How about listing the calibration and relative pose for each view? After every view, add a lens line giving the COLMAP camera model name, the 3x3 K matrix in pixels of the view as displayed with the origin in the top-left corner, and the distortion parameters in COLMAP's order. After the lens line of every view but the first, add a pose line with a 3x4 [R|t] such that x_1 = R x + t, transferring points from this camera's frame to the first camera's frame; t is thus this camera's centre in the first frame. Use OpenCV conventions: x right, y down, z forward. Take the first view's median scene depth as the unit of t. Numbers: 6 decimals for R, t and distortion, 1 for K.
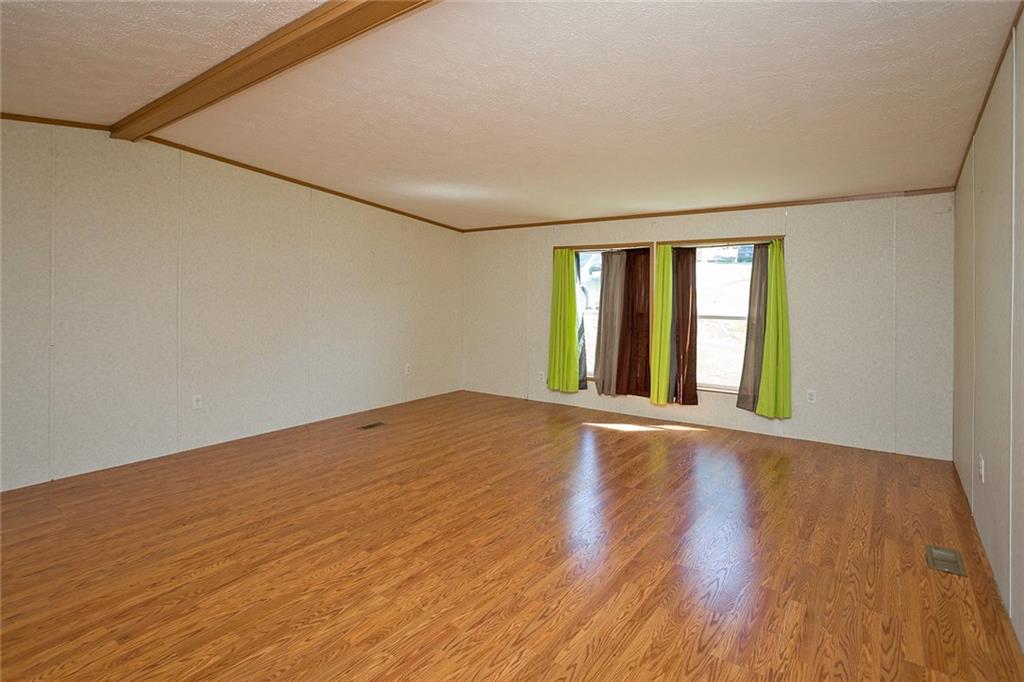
lens RADIAL K [[528.8, 0, 512.0], [0, 528.8, 341.0], [0, 0, 1]] dist [-0.039441, 0.016403]
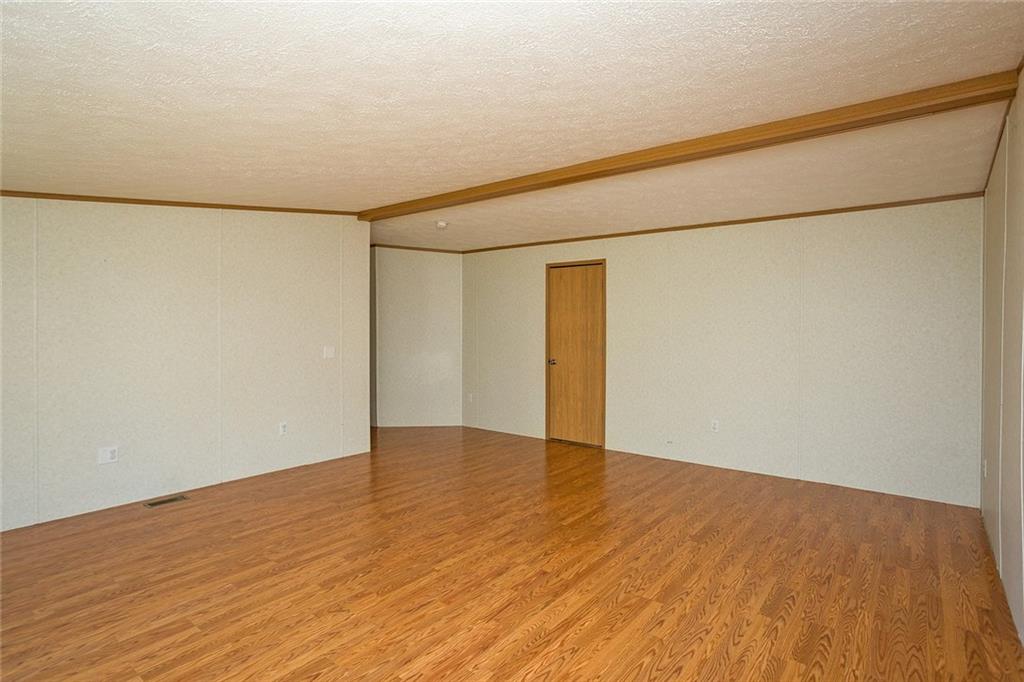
lens RADIAL K [[528.8, 0, 512.0], [0, 528.8, 341.0], [0, 0, 1]] dist [-0.039441, 0.016403]
pose [[-0.999313, -0.002772, 0.036957, -0.207690], [0.001820, 0.992326, 0.123635, -0.196286], [-0.037016, 0.123618, -0.991639, 1.916821]]
